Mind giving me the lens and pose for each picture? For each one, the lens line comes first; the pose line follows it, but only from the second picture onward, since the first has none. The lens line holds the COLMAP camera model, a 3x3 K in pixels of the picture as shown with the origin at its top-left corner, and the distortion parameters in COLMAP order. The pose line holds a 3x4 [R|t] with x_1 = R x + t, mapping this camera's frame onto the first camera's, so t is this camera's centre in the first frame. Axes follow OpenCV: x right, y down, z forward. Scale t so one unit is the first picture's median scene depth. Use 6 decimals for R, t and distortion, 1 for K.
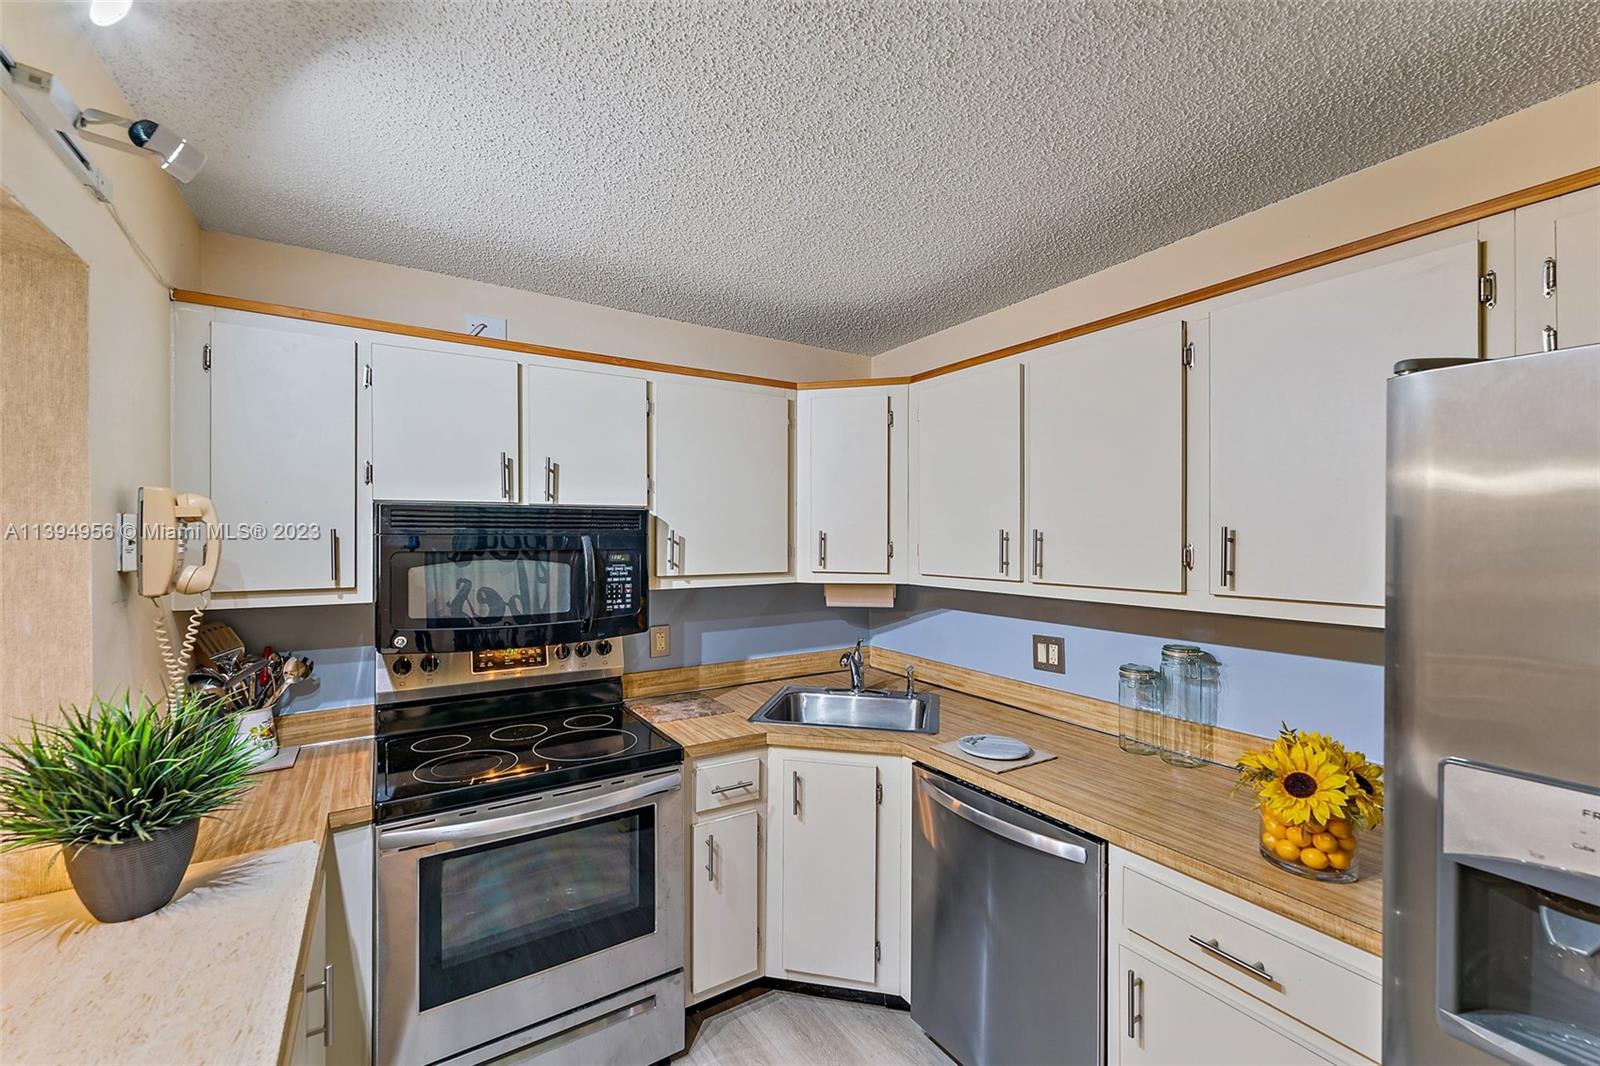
lens RADIAL K [[665.9, 0, 826.4], [0, 665.9, 536.2], [0, 0, 1]] dist [0.001580, -0.000169]
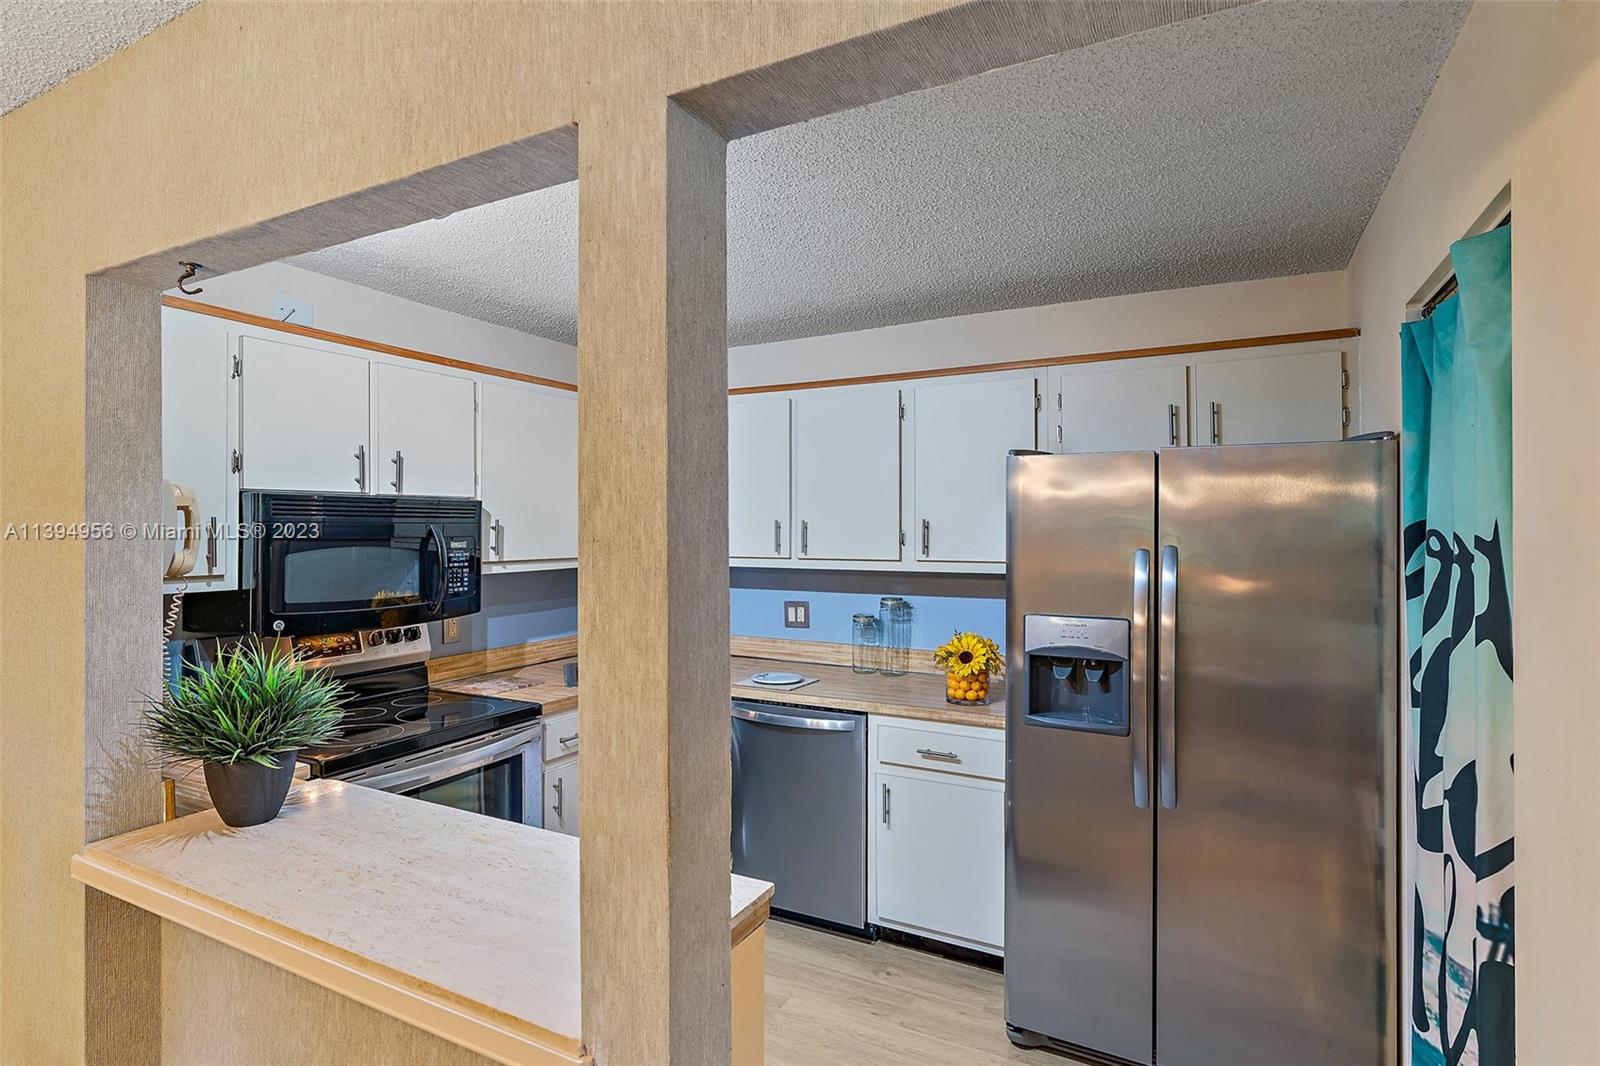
lens RADIAL K [[797.3, 0, 855.1], [0, 797.3, 523.3], [0, 0, 1]] dist [0.000514, -0.000194]
pose [[0.850862, 0.001779, 0.525387, -0.453722], [0.001174, 0.999985, -0.005286, 0.005105], [-0.525389, 0.005115, 0.850847, -0.461656]]
